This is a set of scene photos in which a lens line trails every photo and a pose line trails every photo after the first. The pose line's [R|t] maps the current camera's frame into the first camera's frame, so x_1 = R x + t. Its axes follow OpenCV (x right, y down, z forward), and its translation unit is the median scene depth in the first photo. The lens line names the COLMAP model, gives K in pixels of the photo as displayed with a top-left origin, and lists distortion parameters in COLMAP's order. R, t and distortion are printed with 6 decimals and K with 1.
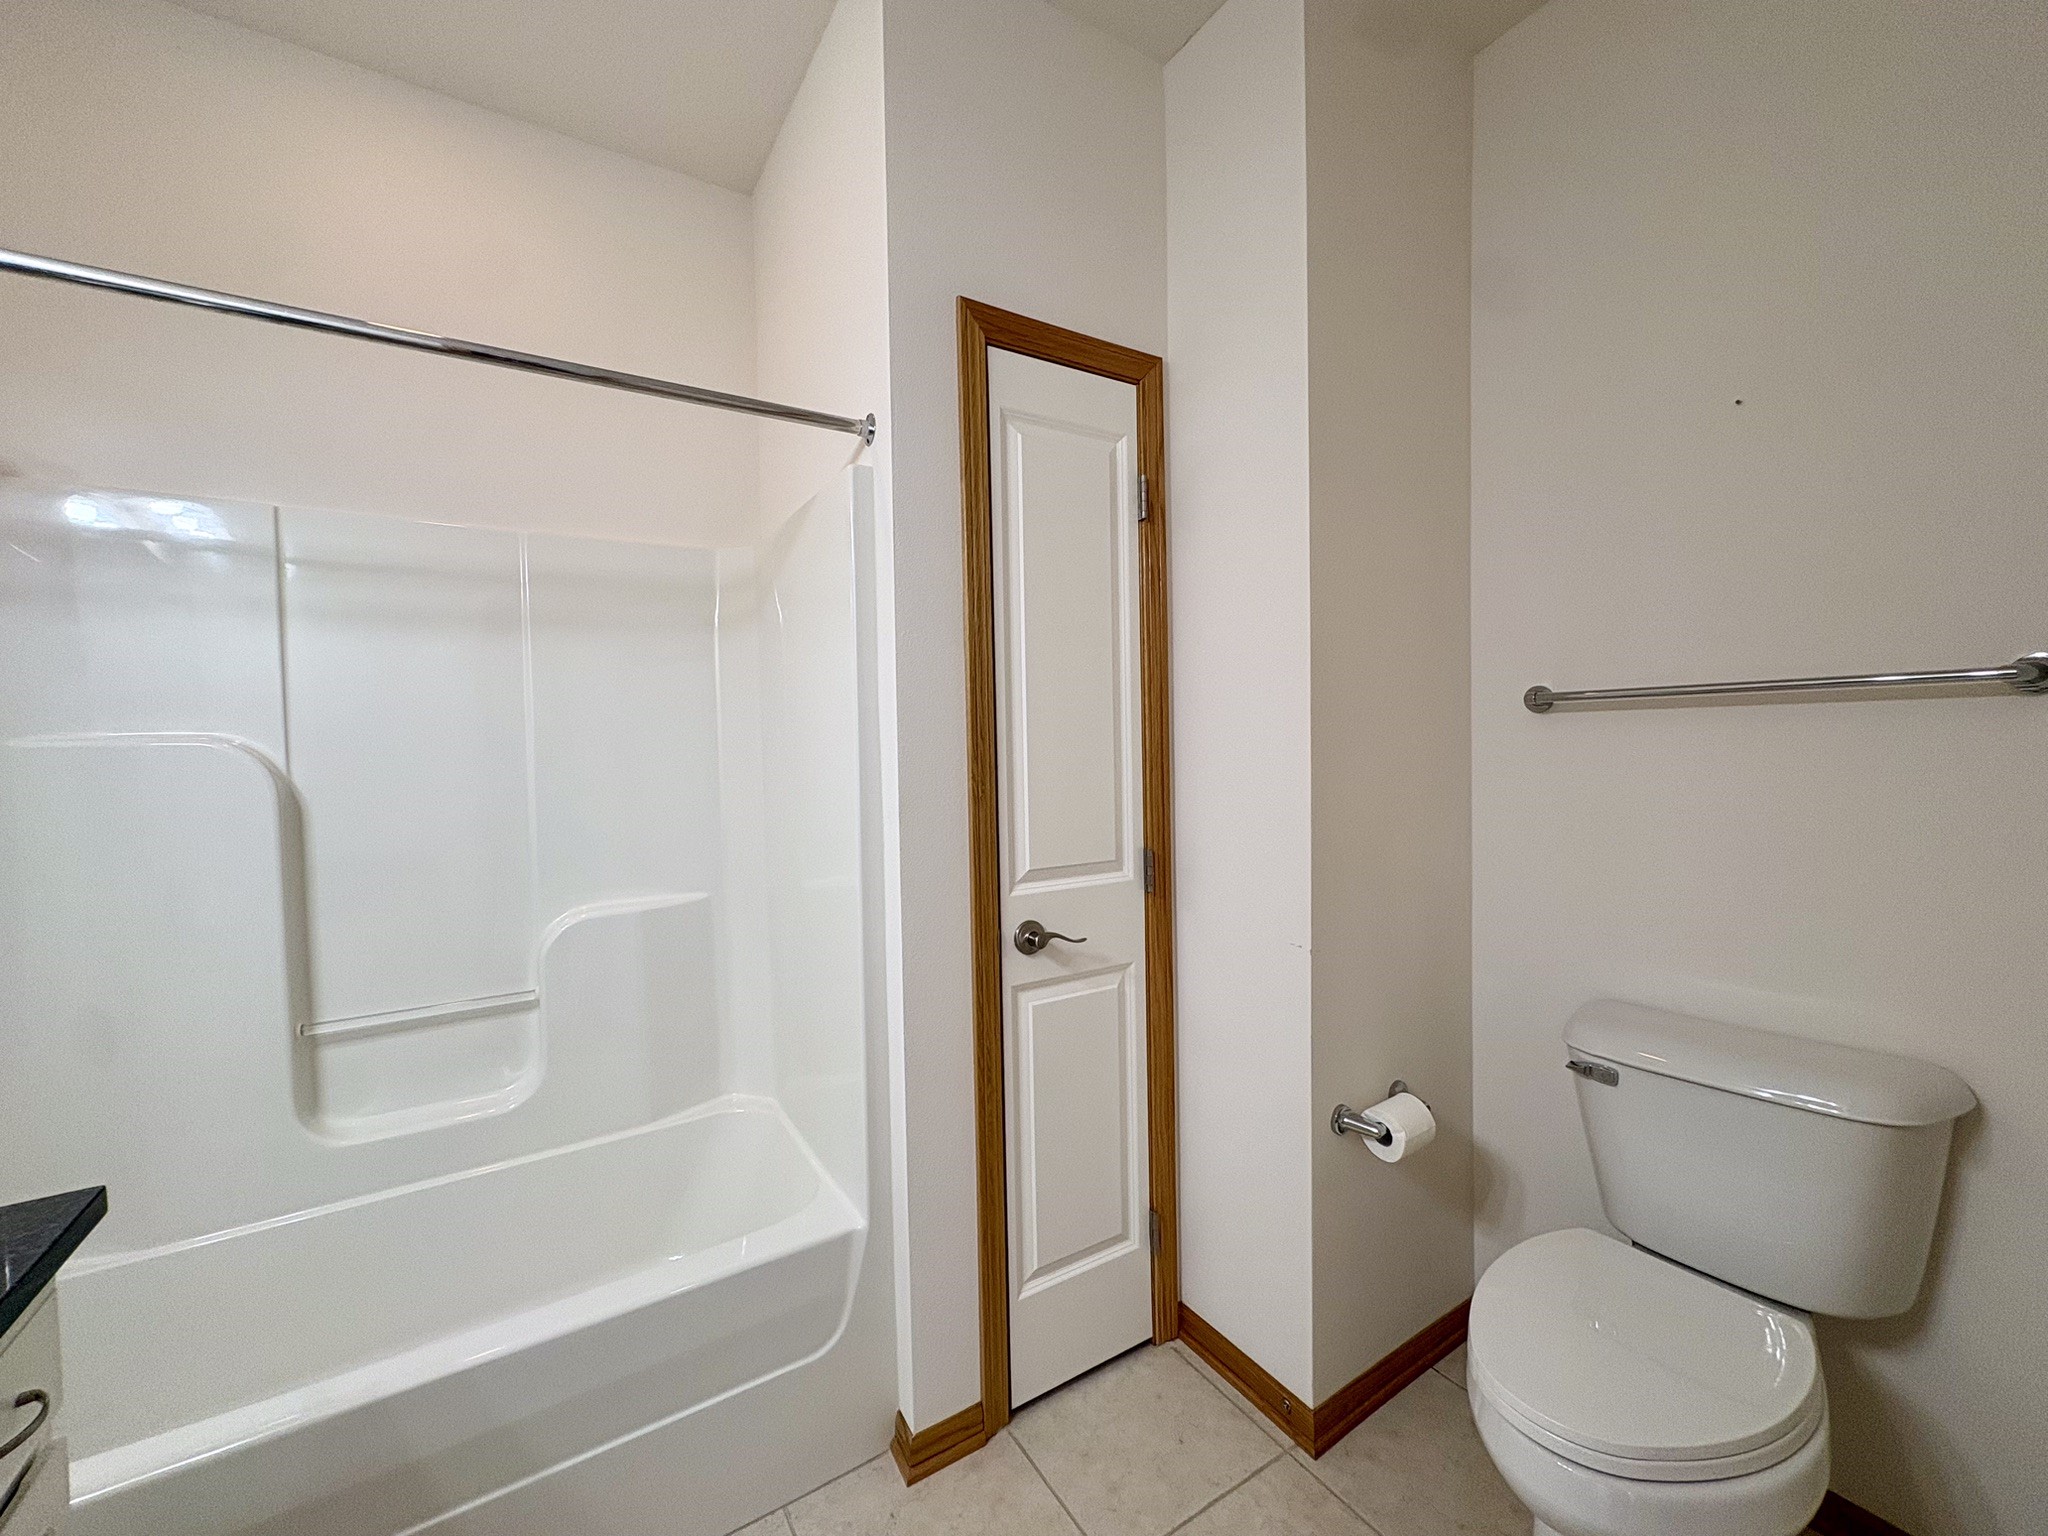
lens RADIAL K [[812.5, 0, 1023.0], [0, 812.5, 774.1], [0, 0, 1]] dist [-0.002496, 0.000748]
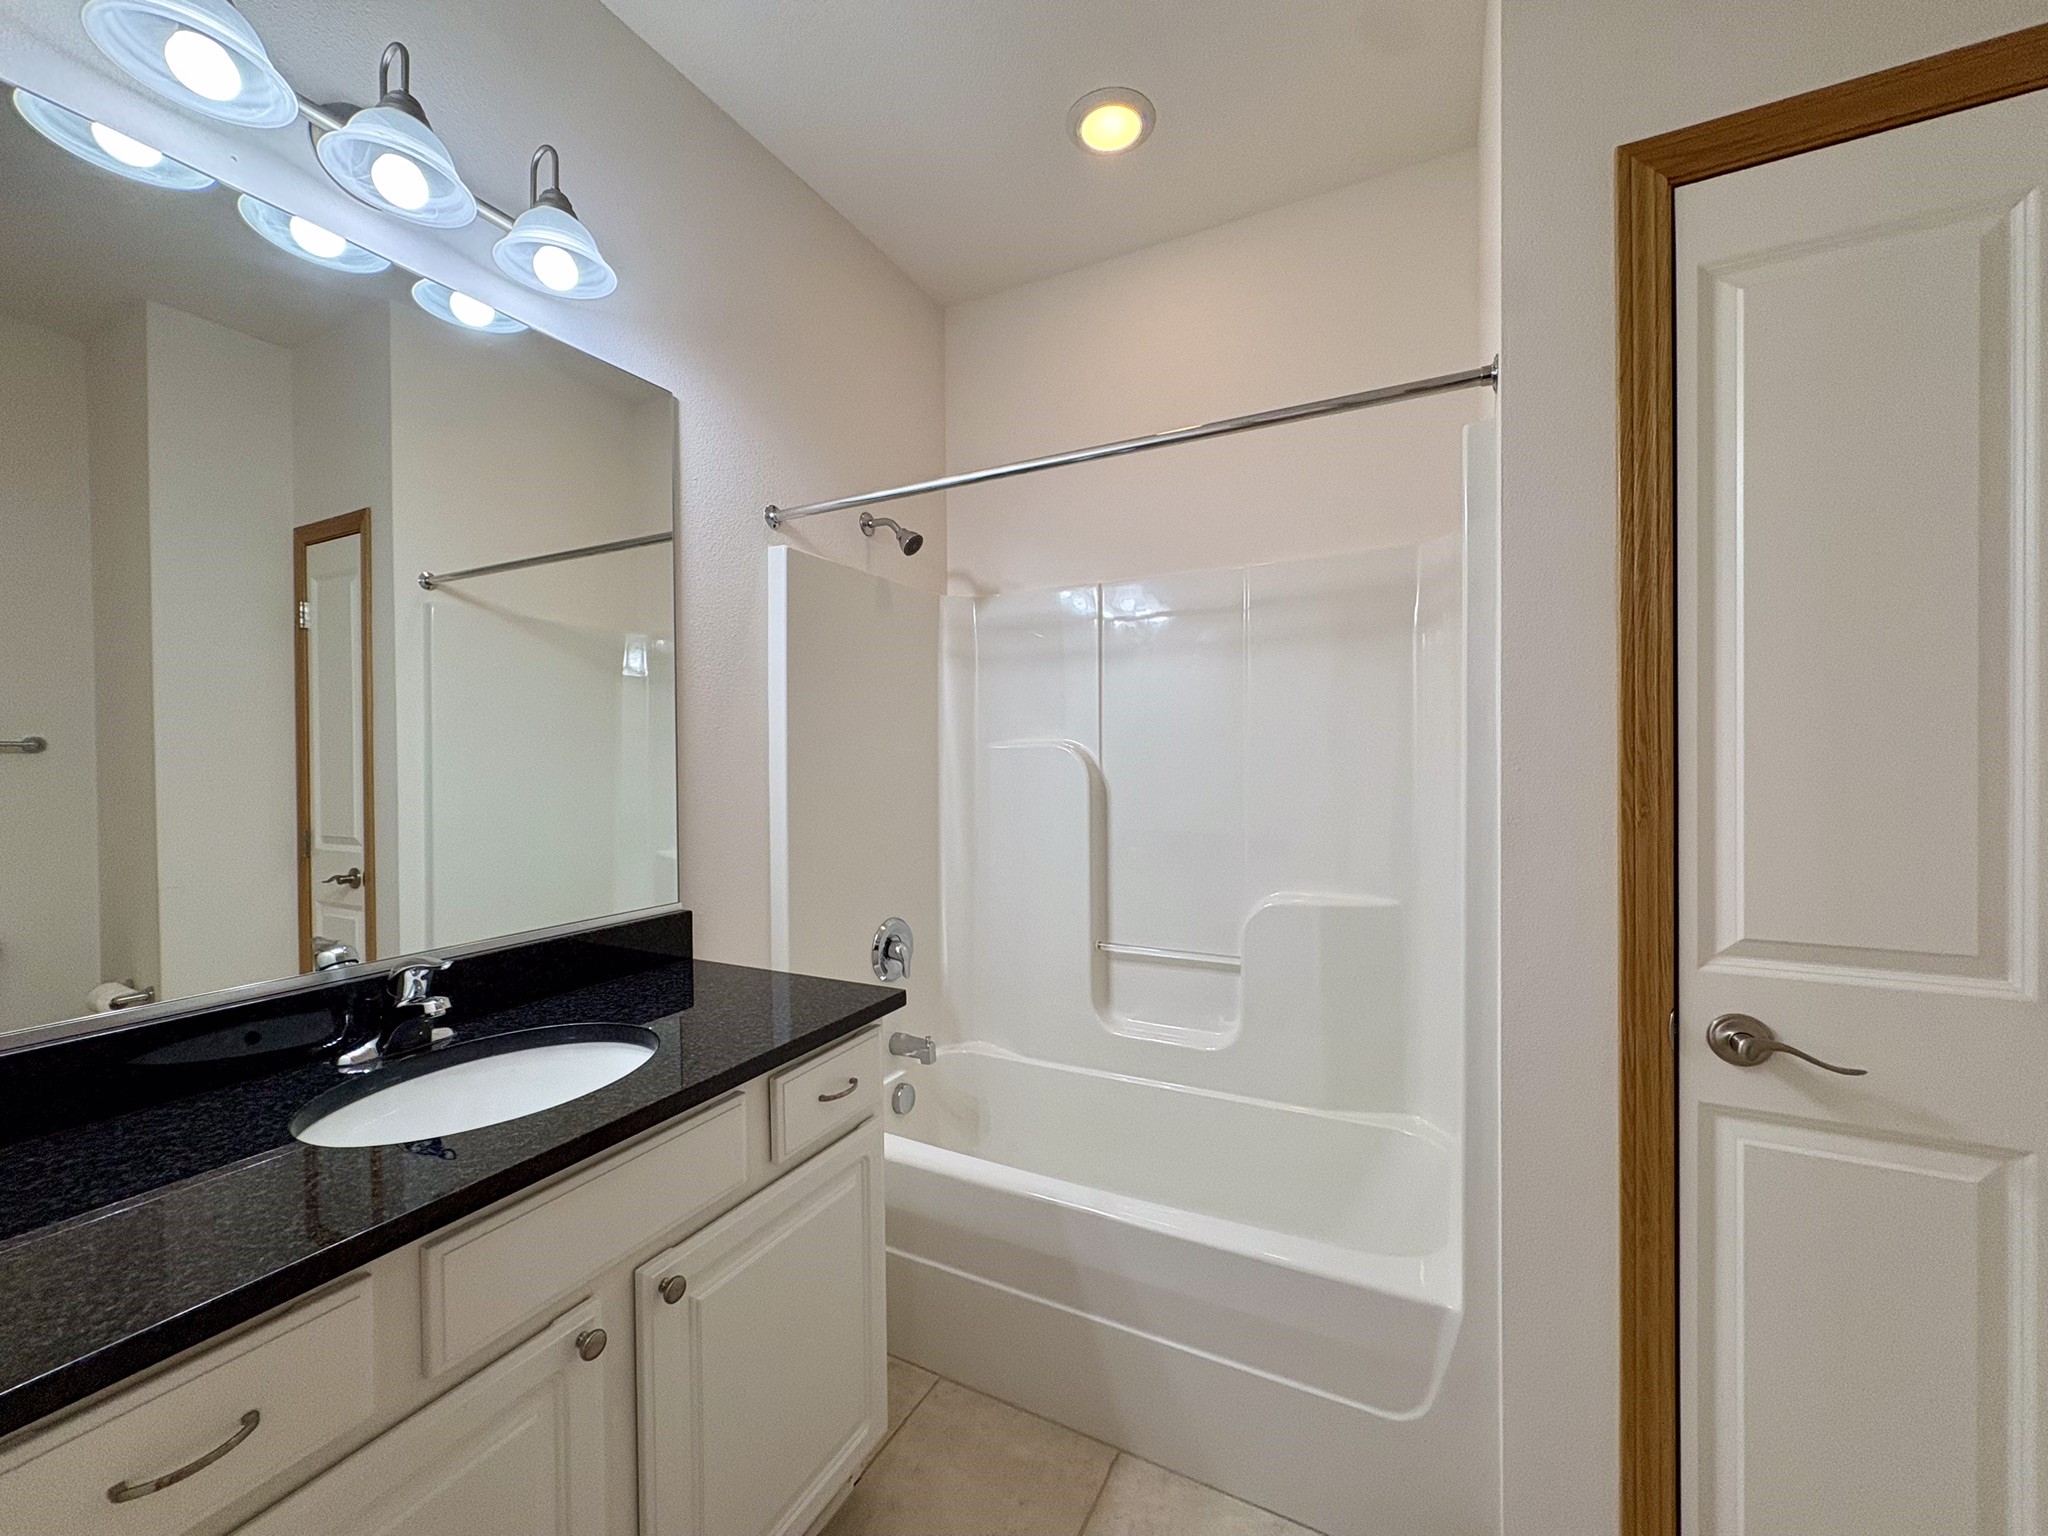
lens RADIAL K [[812.5, 0, 1031.3], [0, 812.5, 778.3], [0, 0, 1]] dist [-0.002496, 0.000748]
pose [[0.509408, 0.036711, -0.859742, 0.276911], [-0.036778, 0.999106, 0.020870, -0.006398], [0.859739, 0.020988, 0.510302, 0.154003]]
